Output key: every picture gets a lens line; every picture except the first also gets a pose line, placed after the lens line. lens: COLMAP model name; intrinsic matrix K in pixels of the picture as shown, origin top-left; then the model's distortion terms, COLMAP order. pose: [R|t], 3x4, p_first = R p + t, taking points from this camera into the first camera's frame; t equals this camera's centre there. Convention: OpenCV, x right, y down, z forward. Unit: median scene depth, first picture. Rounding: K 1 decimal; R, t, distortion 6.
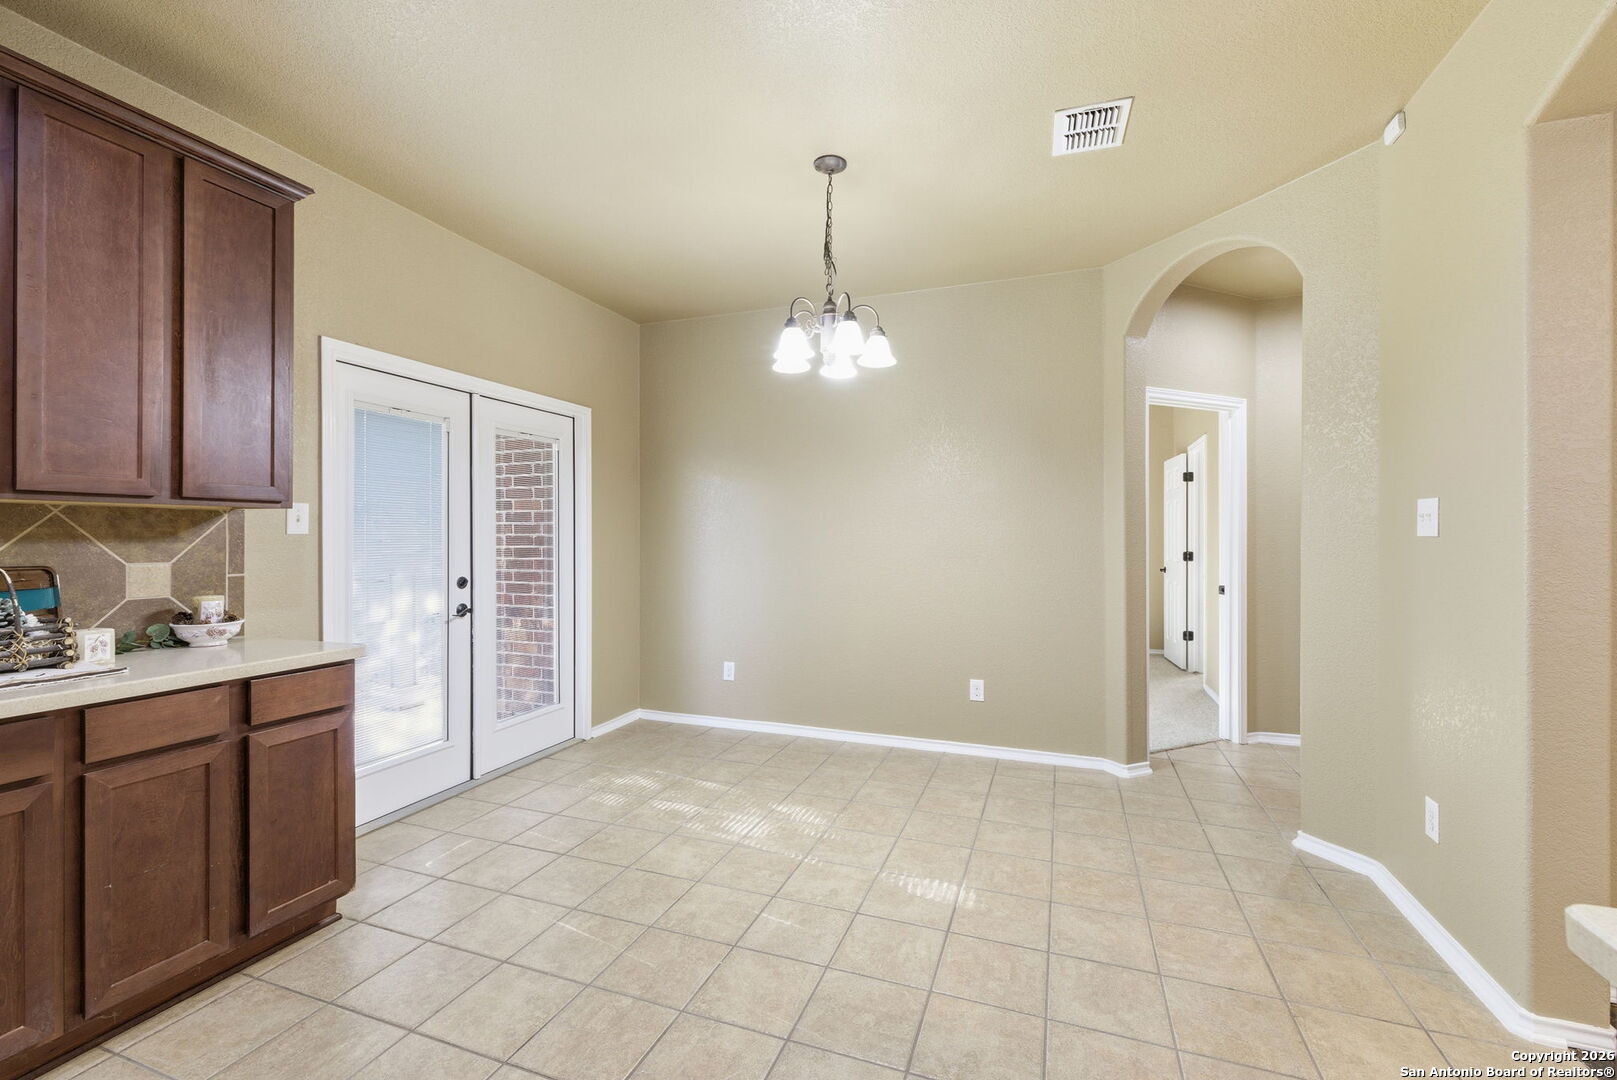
lens RADIAL K [[679.1, 0, 811.8], [0, 679.1, 541.4], [0, 0, 1]] dist [0.001189, -0.000213]
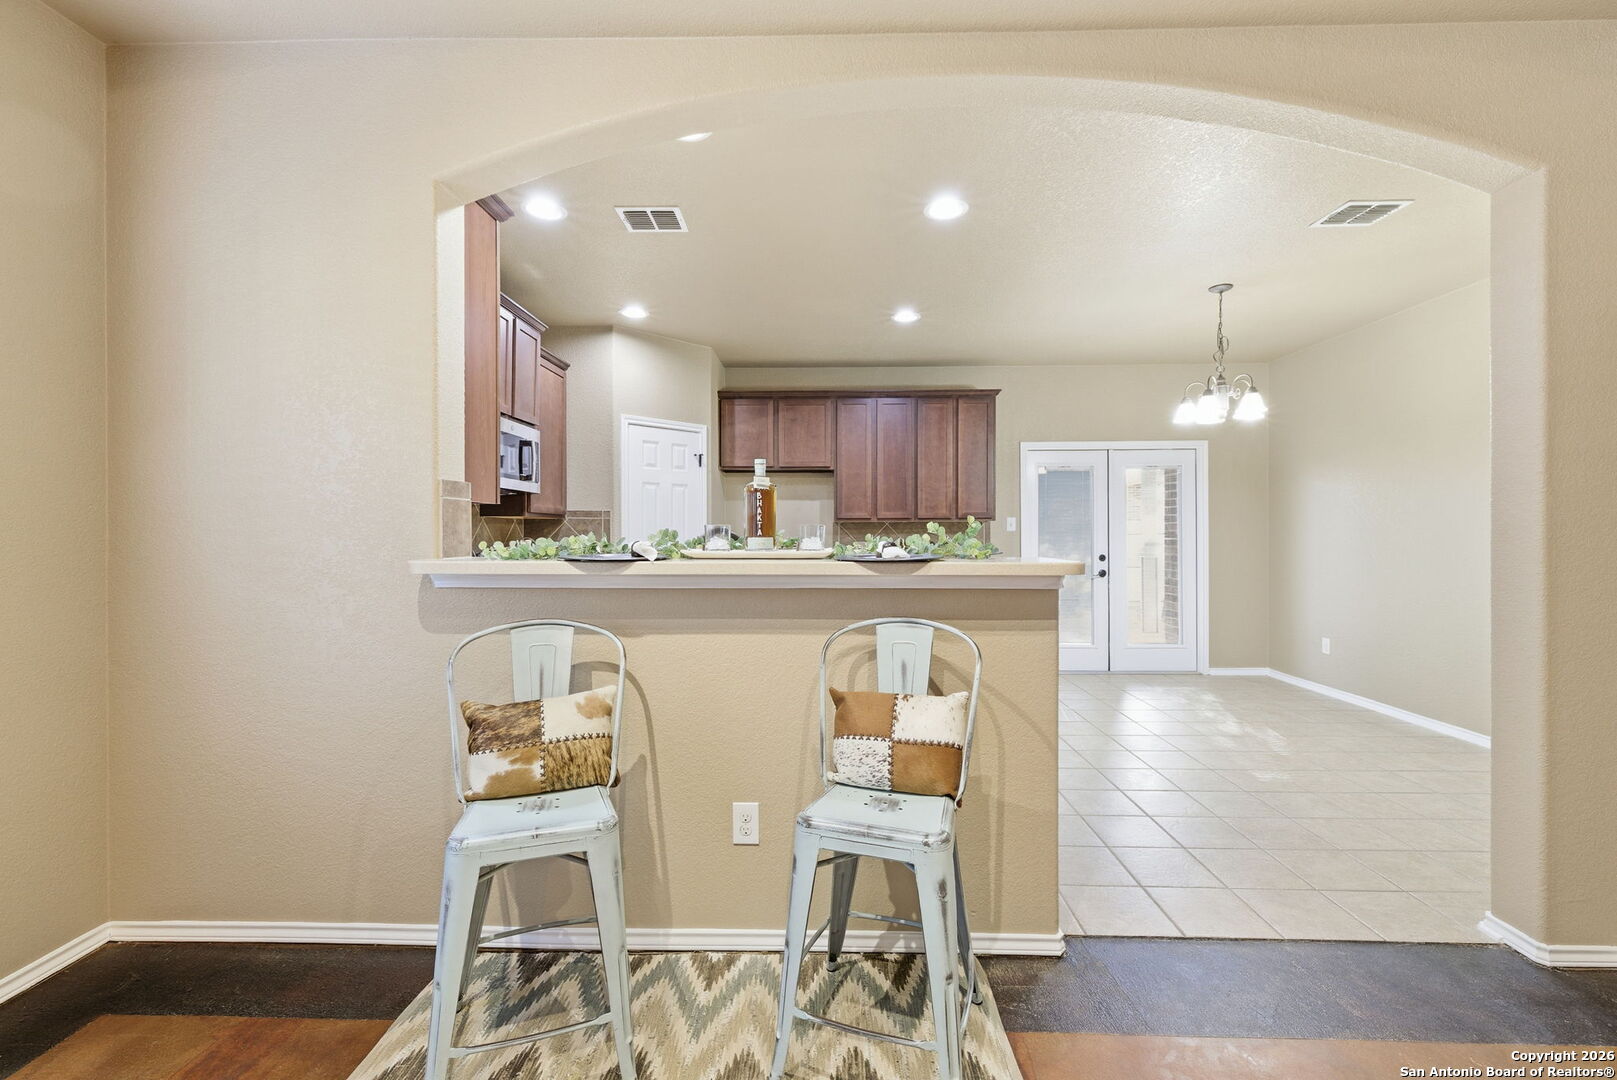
lens RADIAL K [[676.2, 0, 810.9], [0, 676.2, 538.9], [0, 0, 1]] dist [0.002879, -0.000028]
pose [[0.319902, 0.007128, -0.947424, 1.354675], [-0.005045, 0.999970, 0.005819, 0.006939], [0.947437, 0.002919, 0.319929, -0.423057]]
